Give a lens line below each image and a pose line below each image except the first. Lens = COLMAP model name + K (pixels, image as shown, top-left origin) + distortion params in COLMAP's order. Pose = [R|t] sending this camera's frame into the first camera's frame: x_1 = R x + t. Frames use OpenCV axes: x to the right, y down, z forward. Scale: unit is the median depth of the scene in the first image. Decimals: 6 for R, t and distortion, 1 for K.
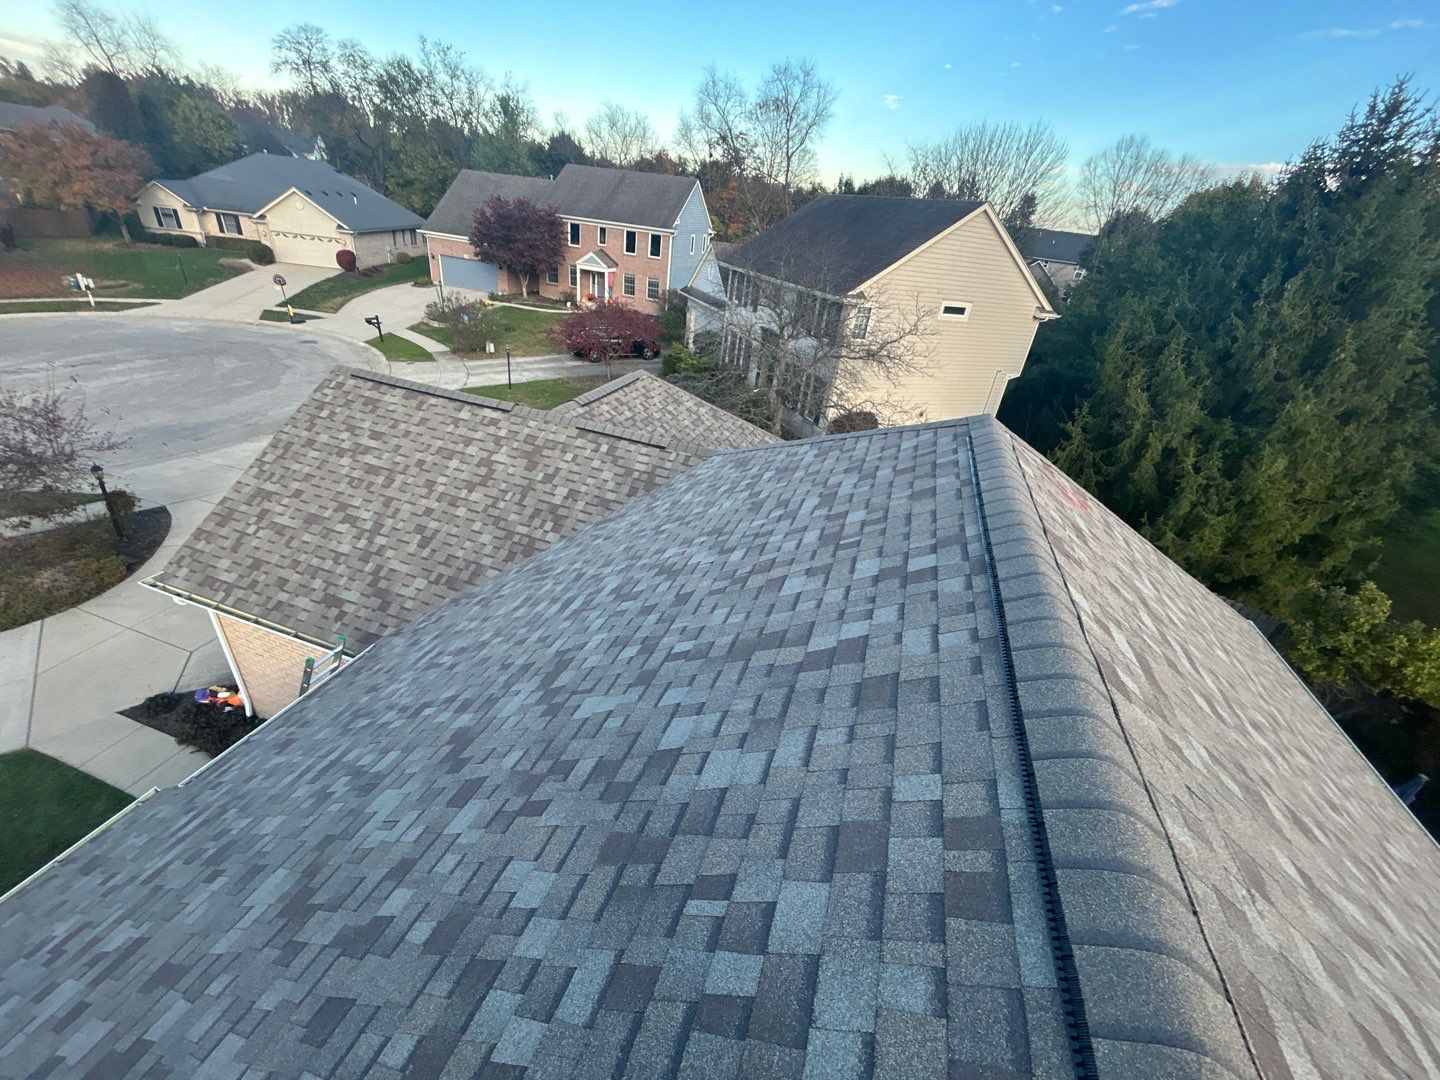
lens RADIAL K [[574.5, 0, 720.0], [0, 574.5, 540.0], [0, 0, 1]] dist [-0.001694, 0.000899]
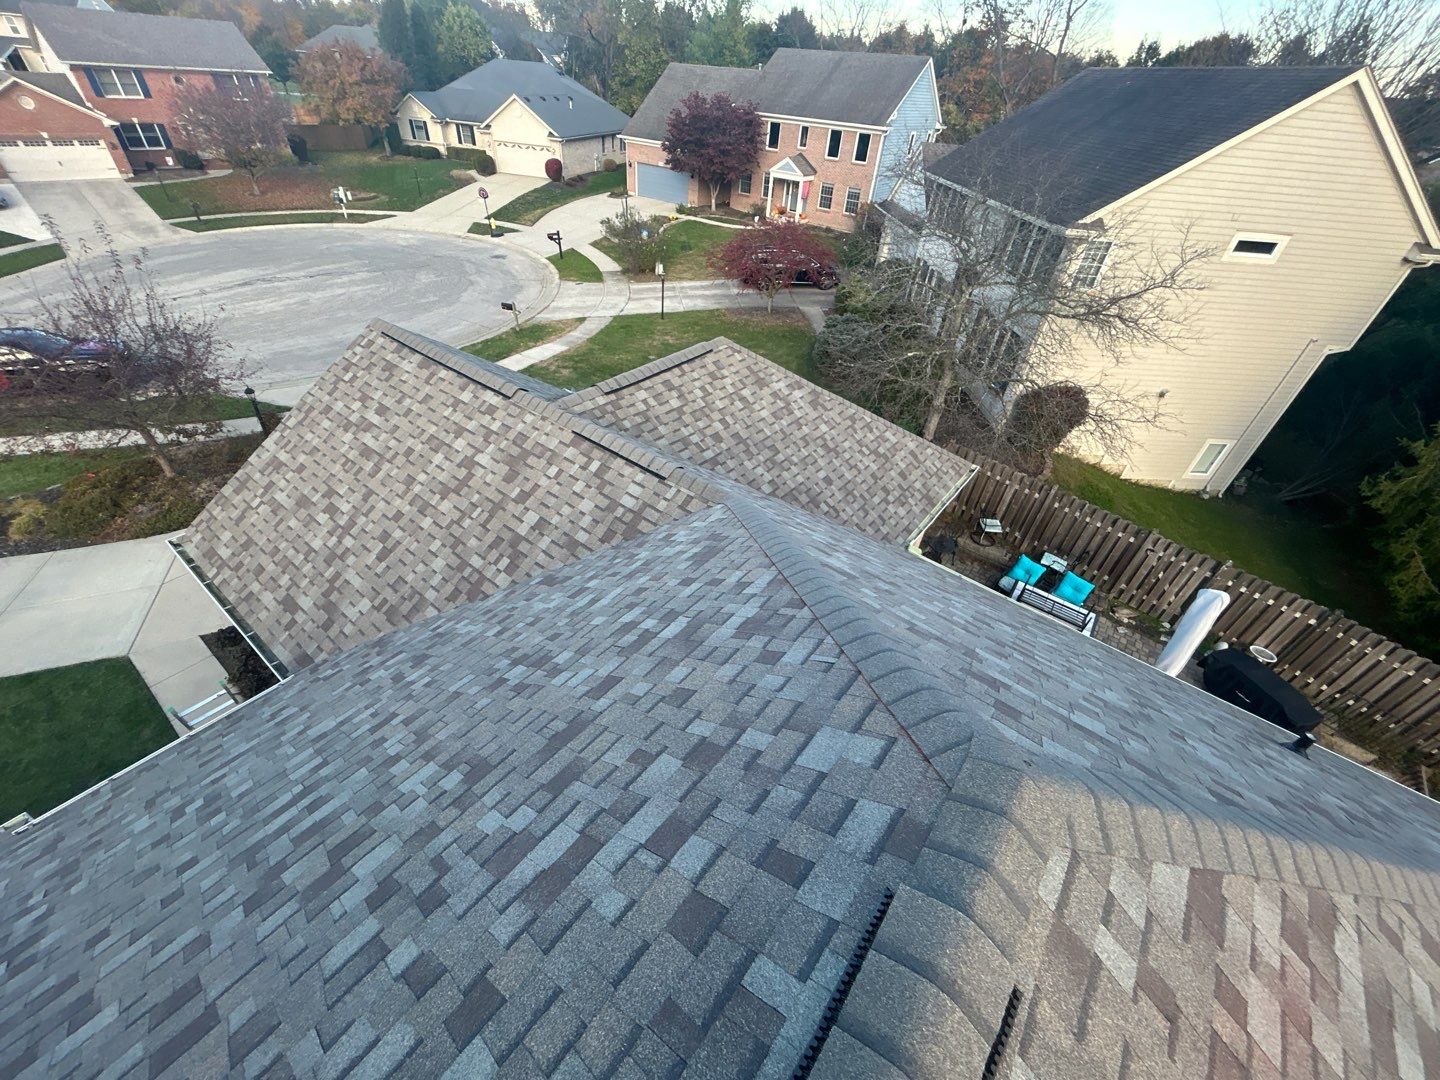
lens RADIAL K [[574.5, 0, 720.0], [0, 574.5, 540.0], [0, 0, 1]] dist [-0.001694, 0.000899]
pose [[0.939347, 0.176837, -0.293865, 0.054084], [-0.136522, 0.978811, 0.152615, -0.056528], [0.314626, -0.103240, 0.943585, 0.091278]]
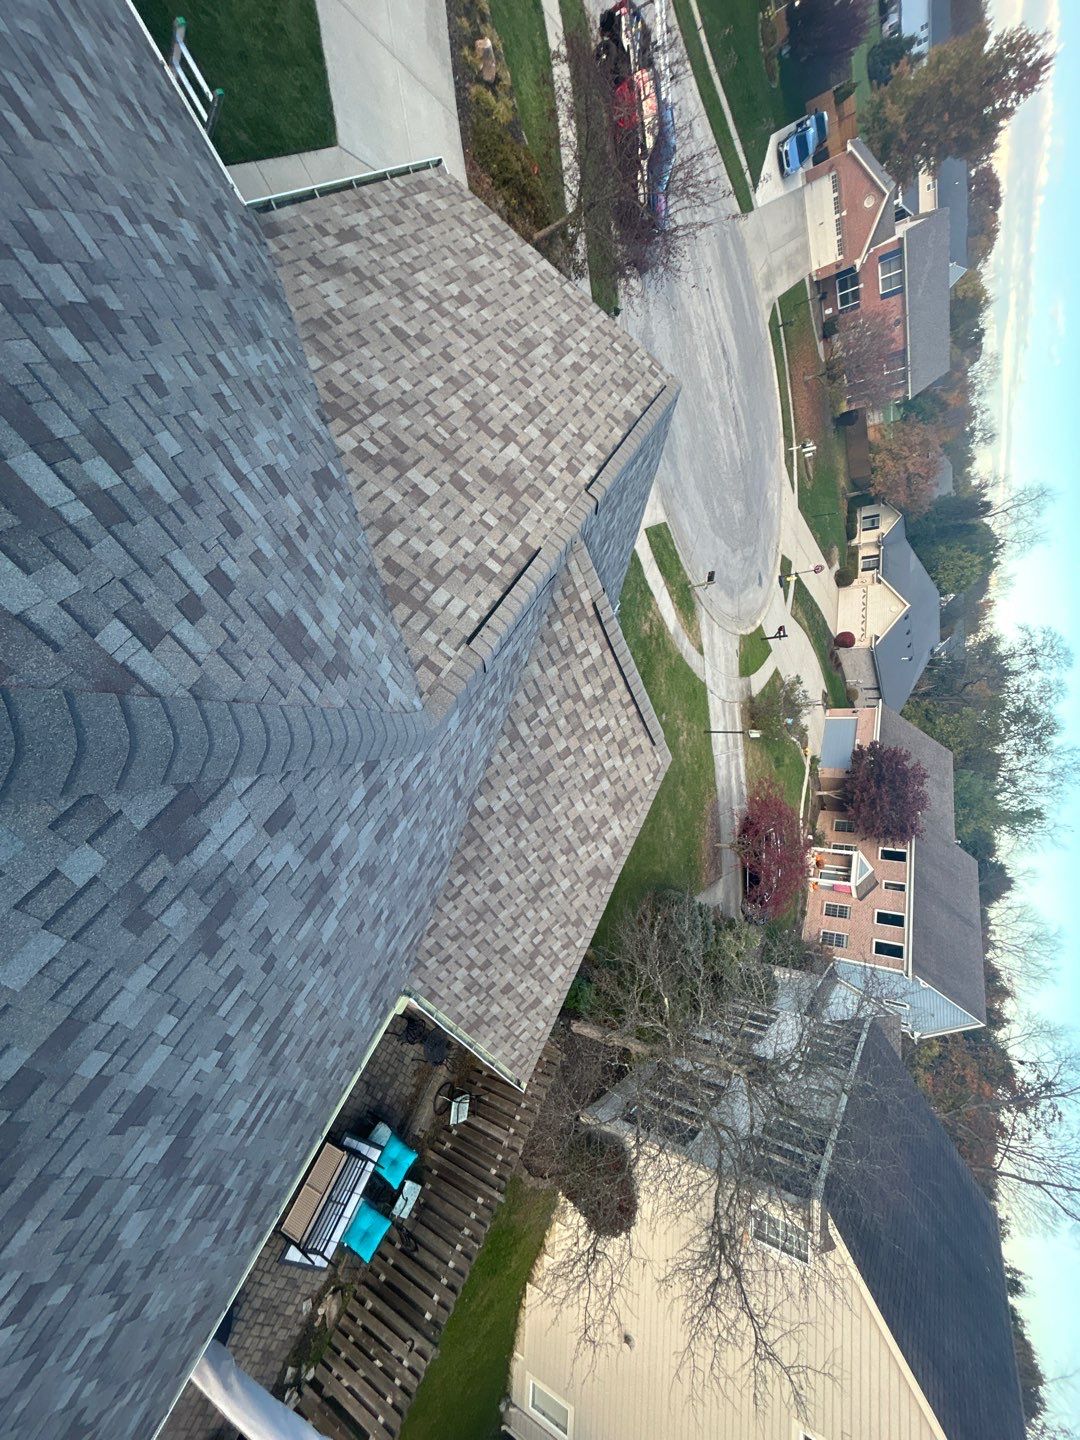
lens RADIAL K [[574.5, 0, 540.0], [0, 574.5, 720.0], [0, 0, 1]] dist [-0.001694, 0.000899]
pose [[-0.164536, 0.880856, -0.443869, 0.055014], [-0.986002, -0.134568, 0.098448, -0.080426], [0.026988, 0.453854, 0.890667, 0.151230]]
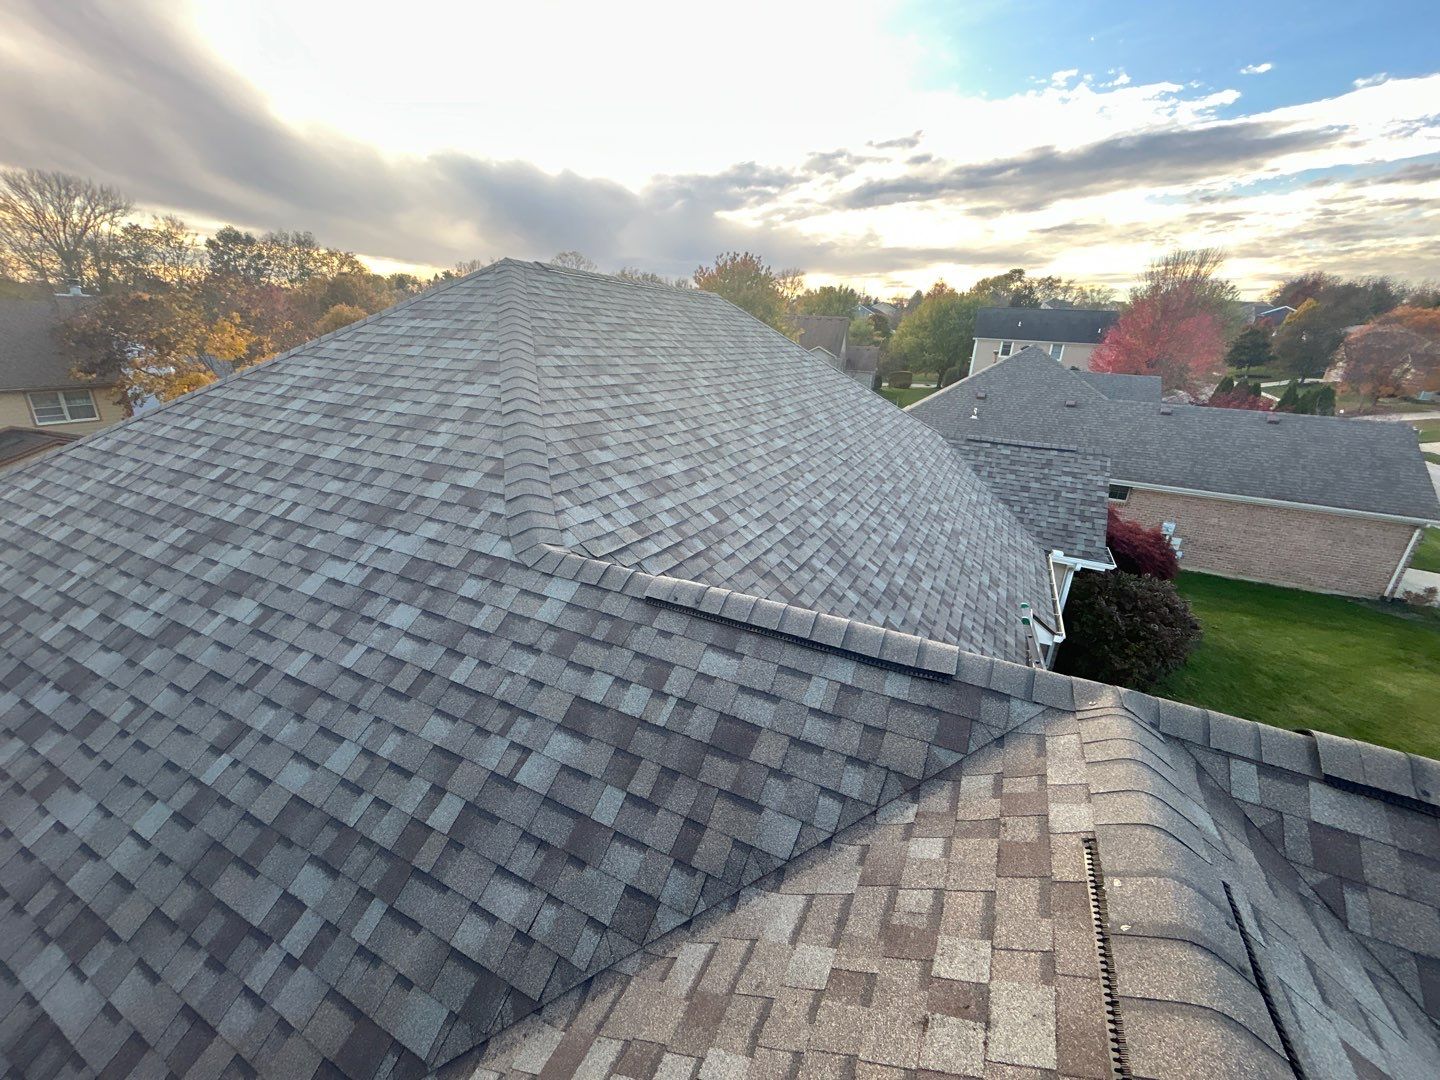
lens RADIAL K [[574.5, 0, 720.0], [0, 574.5, 540.0], [0, 0, 1]] dist [-0.001694, 0.000899]
pose [[-0.977805, -0.195210, 0.076089, -0.040918], [-0.070796, 0.649651, 0.756929, -0.129129], [-0.197191, 0.734742, -0.649053, 0.336174]]
